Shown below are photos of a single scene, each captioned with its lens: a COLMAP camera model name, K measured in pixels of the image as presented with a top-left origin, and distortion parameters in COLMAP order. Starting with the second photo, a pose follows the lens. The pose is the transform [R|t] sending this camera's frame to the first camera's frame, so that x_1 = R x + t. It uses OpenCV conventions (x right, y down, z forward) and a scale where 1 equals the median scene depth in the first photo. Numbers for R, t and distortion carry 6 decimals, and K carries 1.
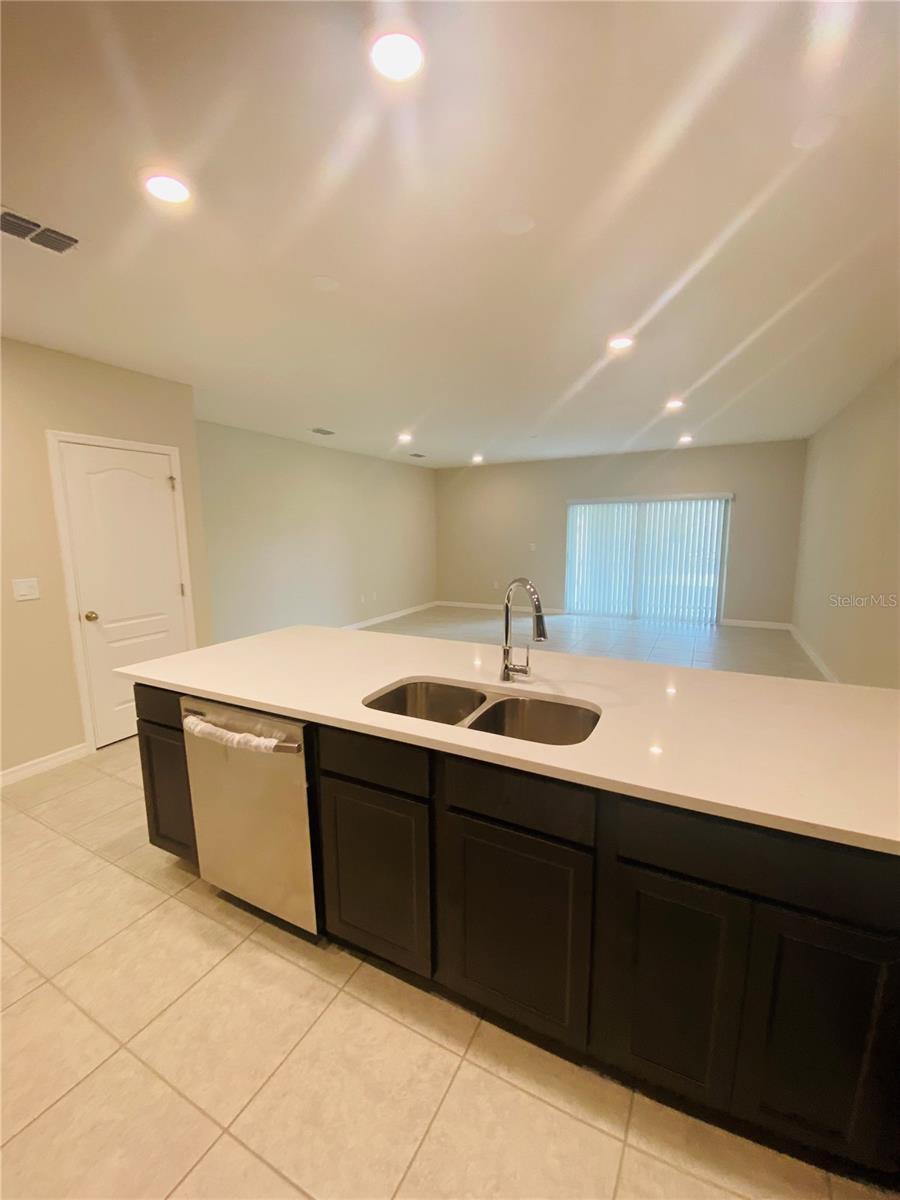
lens RADIAL K [[479.3, 0, 450.0], [0, 479.3, 600.0], [0, 0, 1]] dist [0.031521, -0.022384]
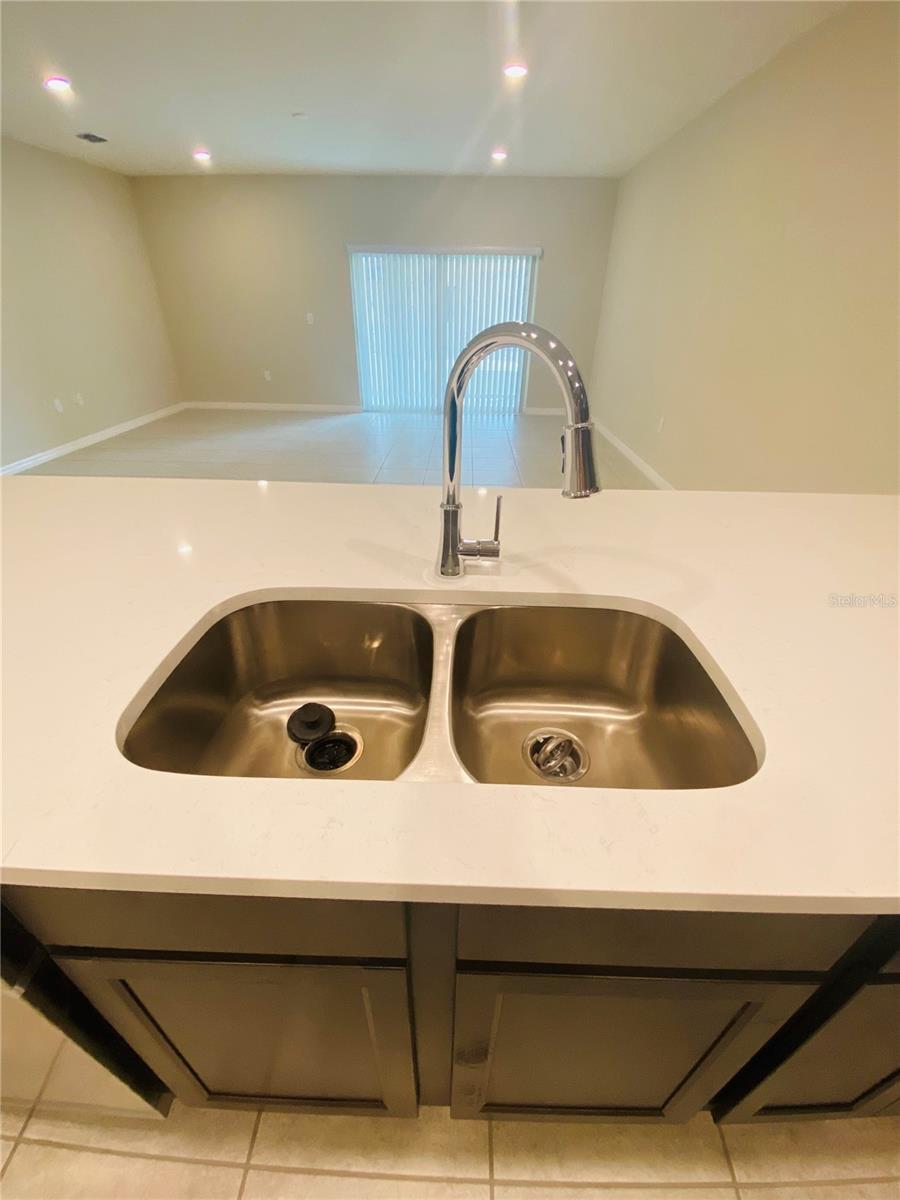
lens RADIAL K [[479.3, 0, 450.0], [0, 479.3, 600.0], [0, 0, 1]] dist [0.031521, -0.022384]
pose [[0.898189, -0.210054, 0.386179, -0.019535], [0.041813, 0.915296, 0.400606, -0.000899], [-0.437617, -0.343673, 0.830891, 0.145463]]
